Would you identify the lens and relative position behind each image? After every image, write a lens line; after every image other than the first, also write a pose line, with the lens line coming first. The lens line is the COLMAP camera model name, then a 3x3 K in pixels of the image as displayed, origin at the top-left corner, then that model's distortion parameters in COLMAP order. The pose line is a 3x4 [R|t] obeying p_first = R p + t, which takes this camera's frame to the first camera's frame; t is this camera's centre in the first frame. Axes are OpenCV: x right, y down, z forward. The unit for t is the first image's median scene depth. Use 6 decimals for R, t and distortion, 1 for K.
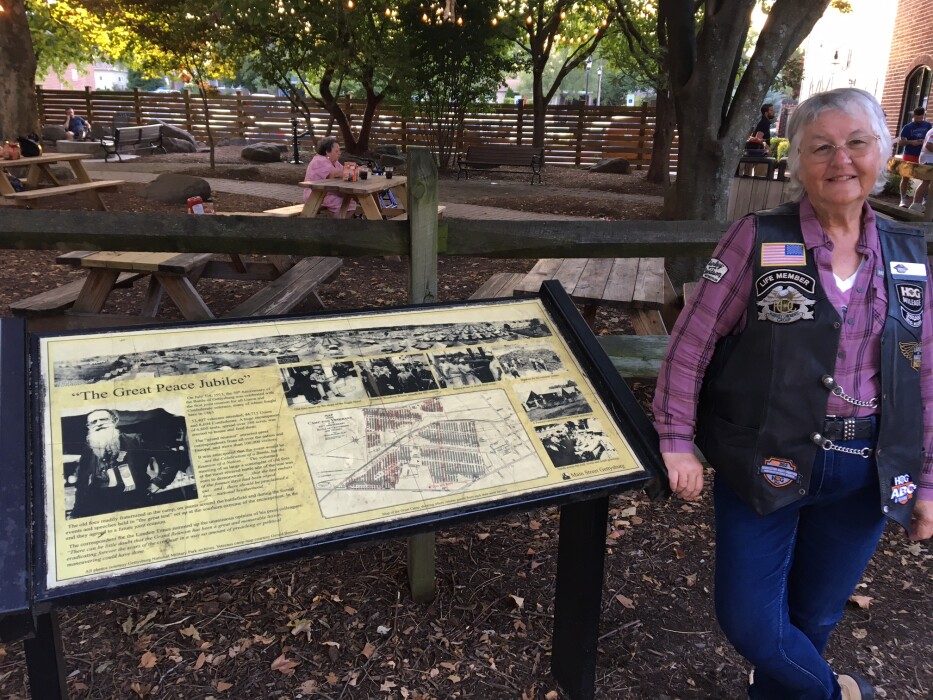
lens RADIAL K [[780.6, 0, 466.5], [0, 780.6, 350.0], [0, 0, 1]] dist [0.065581, -0.095879]
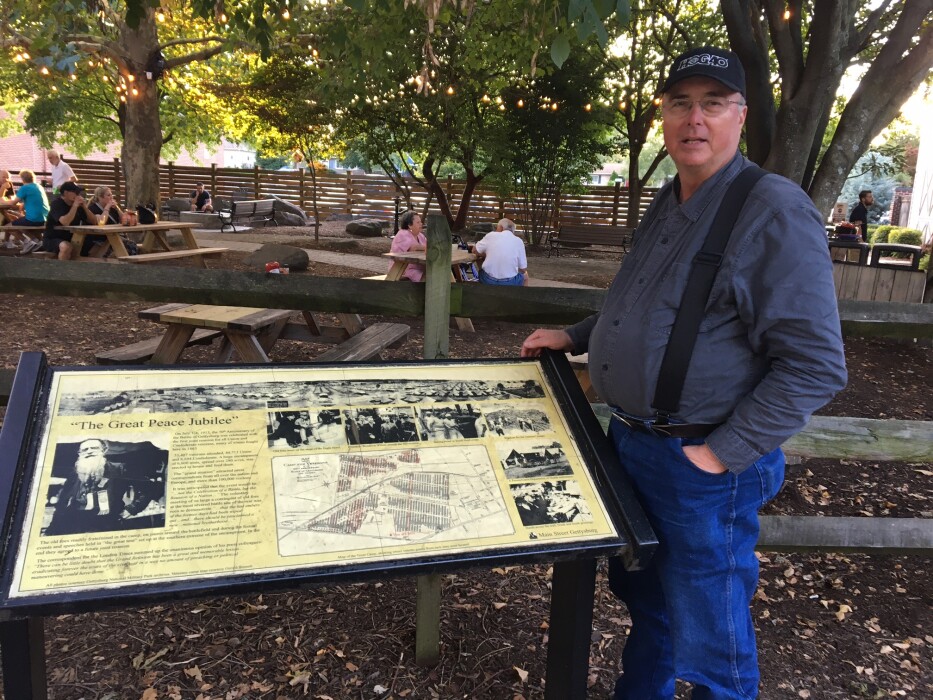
lens RADIAL K [[780.6, 0, 466.5], [0, 780.6, 350.0], [0, 0, 1]] dist [0.065581, -0.095879]
pose [[0.991217, 0.044245, -0.124626, 0.118481], [-0.056105, 0.994054, -0.093320, 0.018580], [0.119756, 0.099492, 0.987806, -0.012055]]
